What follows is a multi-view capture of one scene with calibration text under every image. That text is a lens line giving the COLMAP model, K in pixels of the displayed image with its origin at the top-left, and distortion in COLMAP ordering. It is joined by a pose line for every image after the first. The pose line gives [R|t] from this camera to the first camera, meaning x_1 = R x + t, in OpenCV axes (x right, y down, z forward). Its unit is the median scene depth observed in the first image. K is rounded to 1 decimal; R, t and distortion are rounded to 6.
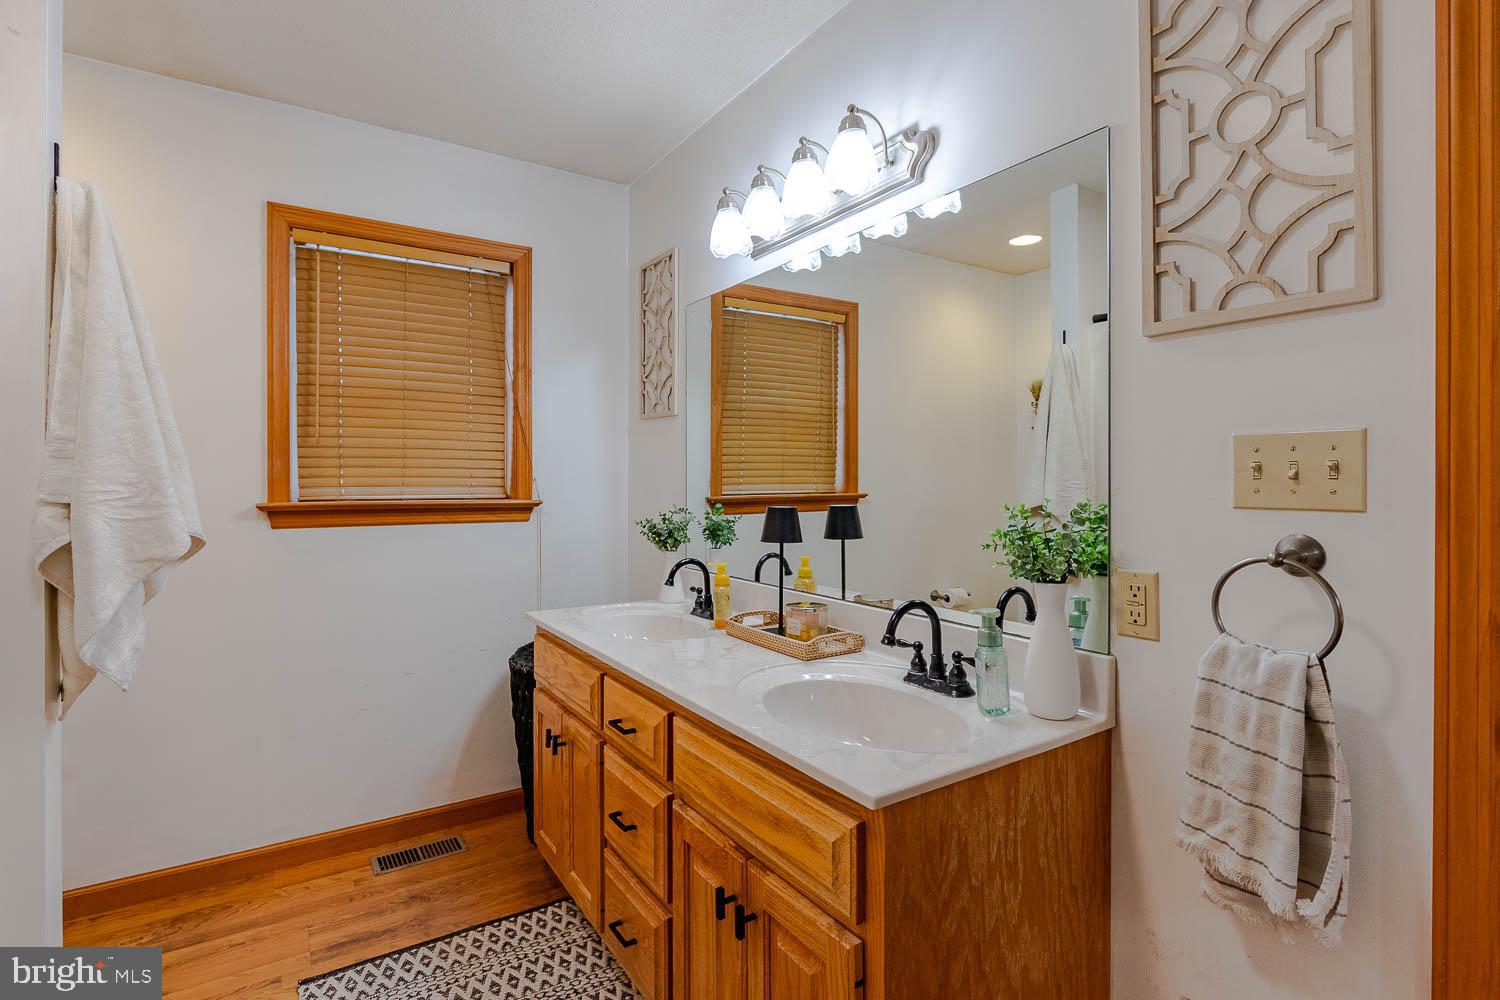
lens RADIAL K [[708.4, 0, 743.8], [0, 708.4, 495.5], [0, 0, 1]] dist [-0.004050, -0.000111]
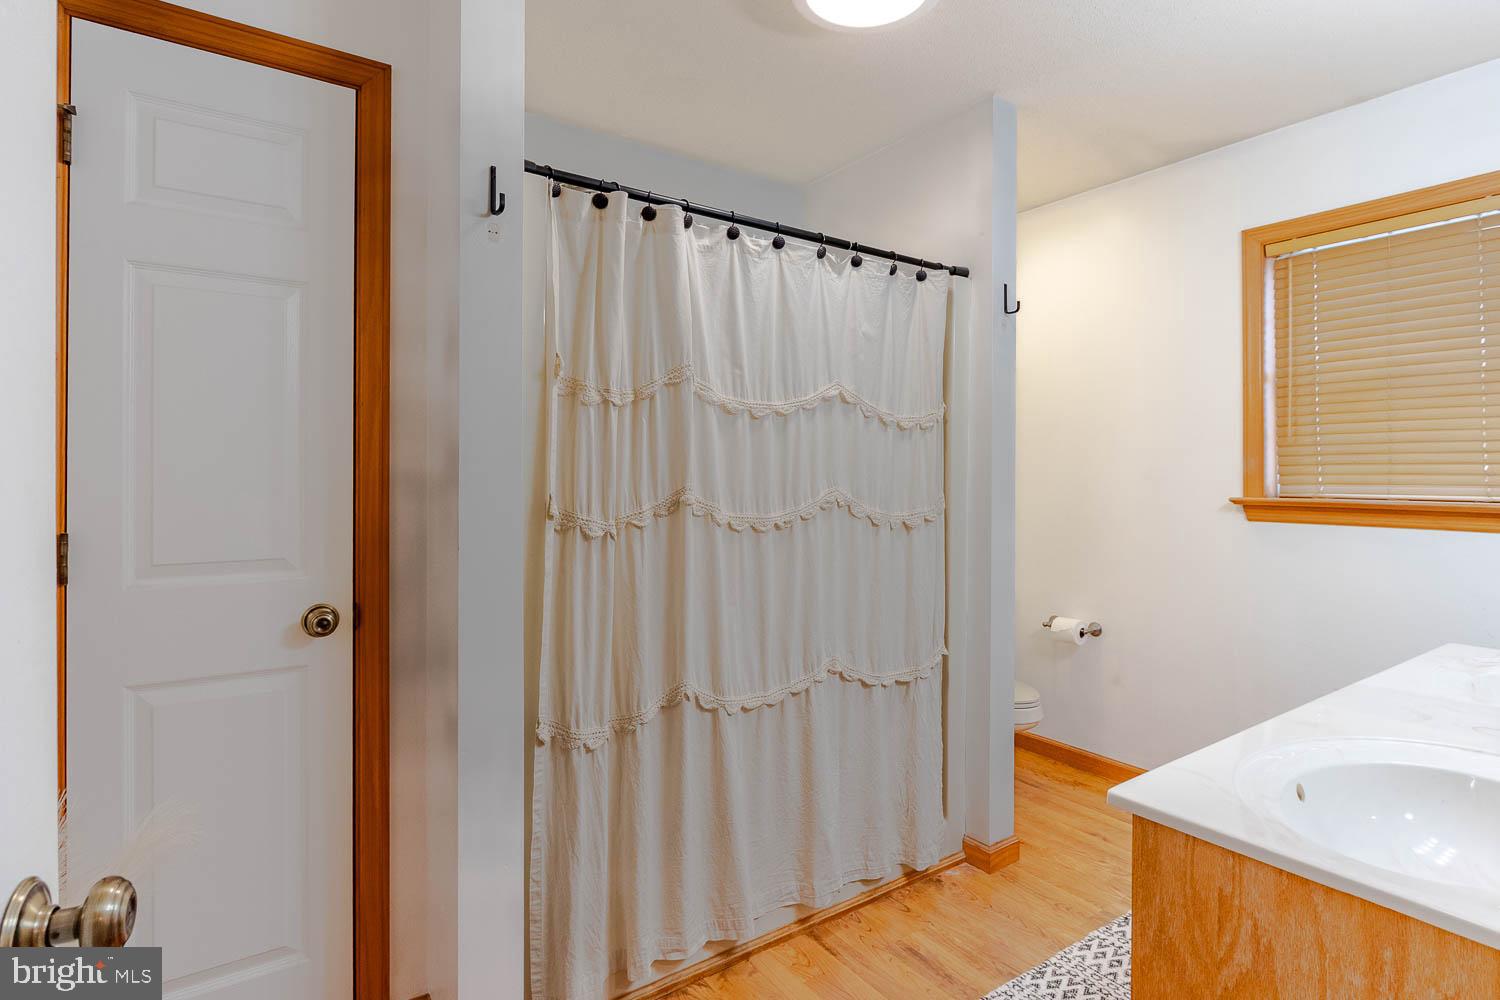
lens RADIAL K [[708.4, 0, 743.8], [0, 708.4, 495.5], [0, 0, 1]] dist [-0.004050, -0.000111]
pose [[0.051299, 0.030719, -0.998211, 0.410455], [-0.024149, 0.999273, 0.029510, -0.006419], [0.998391, 0.022592, 0.052004, 0.146135]]
